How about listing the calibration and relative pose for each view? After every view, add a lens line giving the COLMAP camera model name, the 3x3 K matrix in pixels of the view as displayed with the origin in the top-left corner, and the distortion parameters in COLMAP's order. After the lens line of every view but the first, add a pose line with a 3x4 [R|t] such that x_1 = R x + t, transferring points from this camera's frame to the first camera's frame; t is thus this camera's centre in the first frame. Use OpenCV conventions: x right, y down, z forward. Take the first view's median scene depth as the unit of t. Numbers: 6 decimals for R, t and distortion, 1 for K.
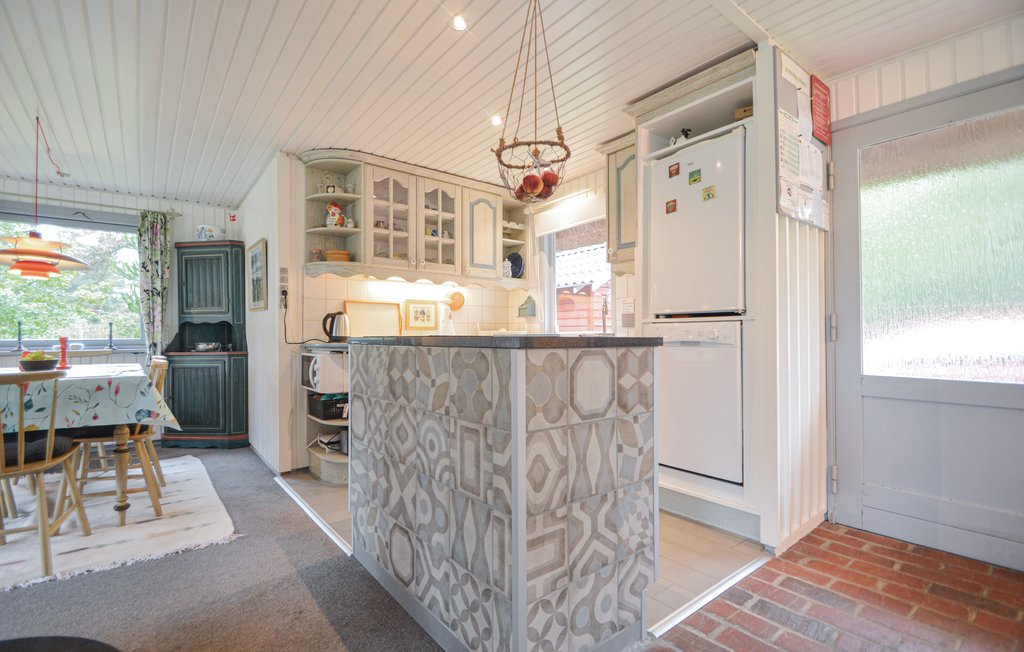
lens RADIAL K [[456.9, 0, 497.0], [0, 456.9, 334.8], [0, 0, 1]] dist [0.019227, -0.020791]
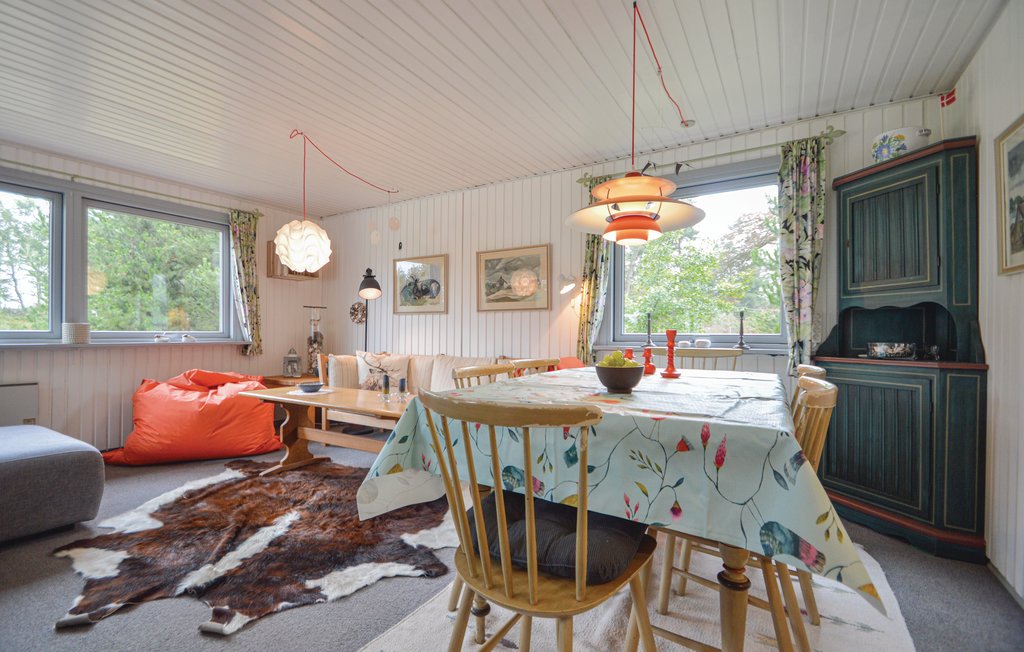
lens RADIAL K [[456.9, 0, 497.0], [0, 456.9, 334.8], [0, 0, 1]] dist [0.019227, -0.020791]
pose [[0.346349, 0.011299, -0.938038, -0.360604], [-0.005531, 0.999935, 0.010002, 0.006219], [0.938089, 0.001724, 0.346389, 0.469545]]
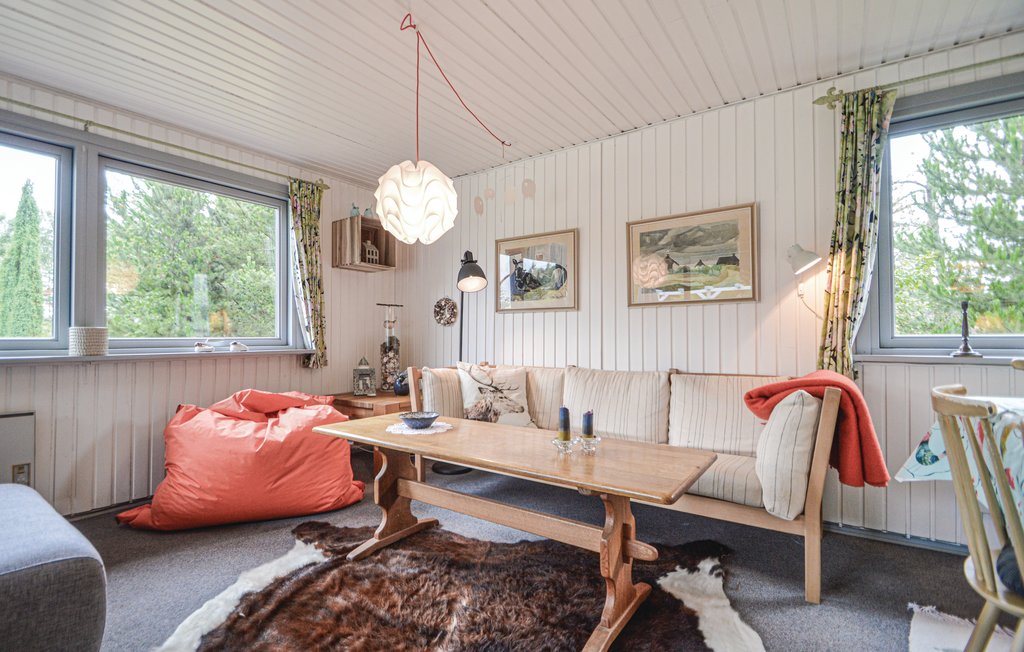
lens RADIAL K [[460.4, 0, 495.0], [0, 460.4, 331.1], [0, 0, 1]] dist [0.019555, -0.020838]
pose [[0.283381, -0.006574, -0.958985, -0.778335], [0.003105, 0.999978, -0.005937, 0.008570], [0.959002, -0.001295, 0.283395, 0.347380]]
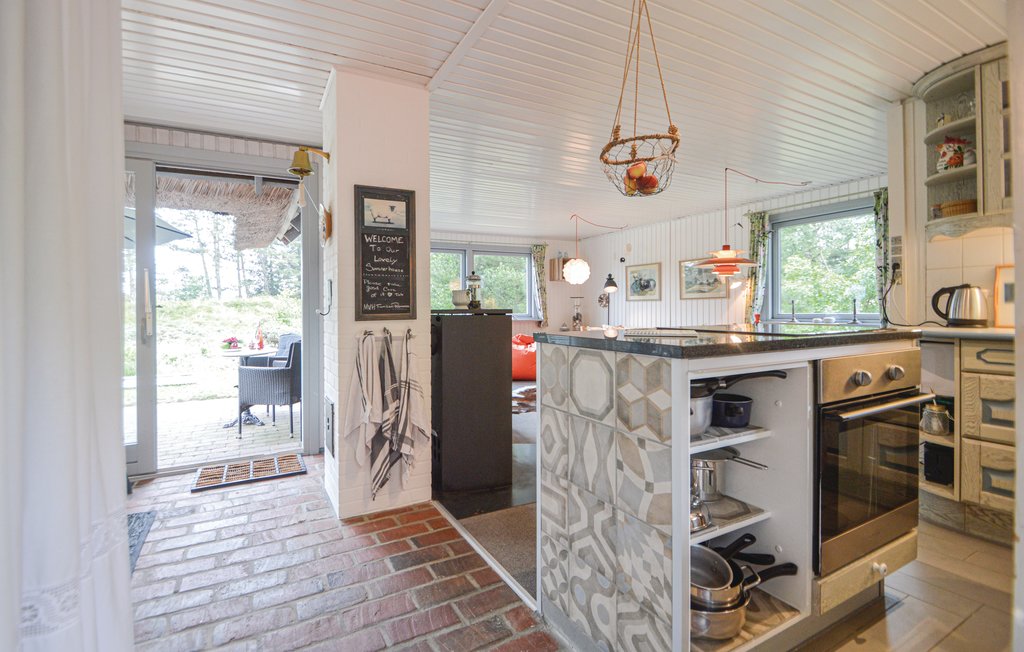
lens RADIAL K [[460.4, 0, 494.0], [0, 460.4, 314.2], [0, 0, 1]] dist [0.021406, -0.000157]
pose [[-0.167929, 0.019640, -0.985603, 0.524333], [0.015175, 0.999735, 0.017336, -0.028090], [0.985682, -0.012046, -0.168182, 0.403572]]
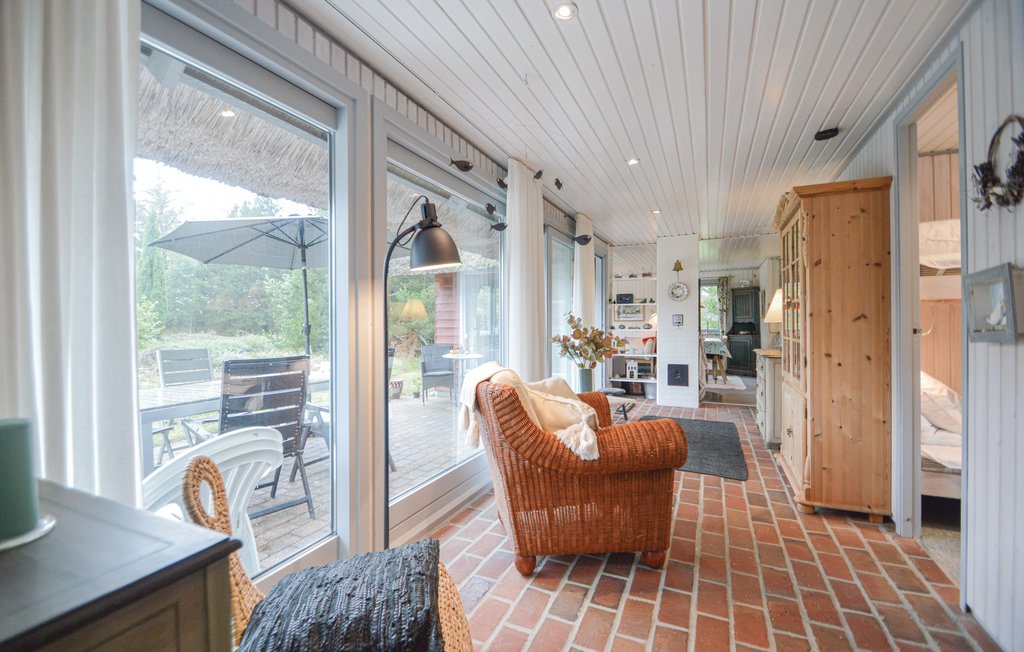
lens RADIAL K [[456.9, 0, 497.0], [0, 456.9, 334.8], [0, 0, 1]] dist [0.019227, -0.020791]
pose [[0.463695, 0.018639, -0.885799, 1.100203], [0.008610, 0.999637, 0.025542, -0.044790], [0.885953, -0.019471, 0.463366, -1.538091]]
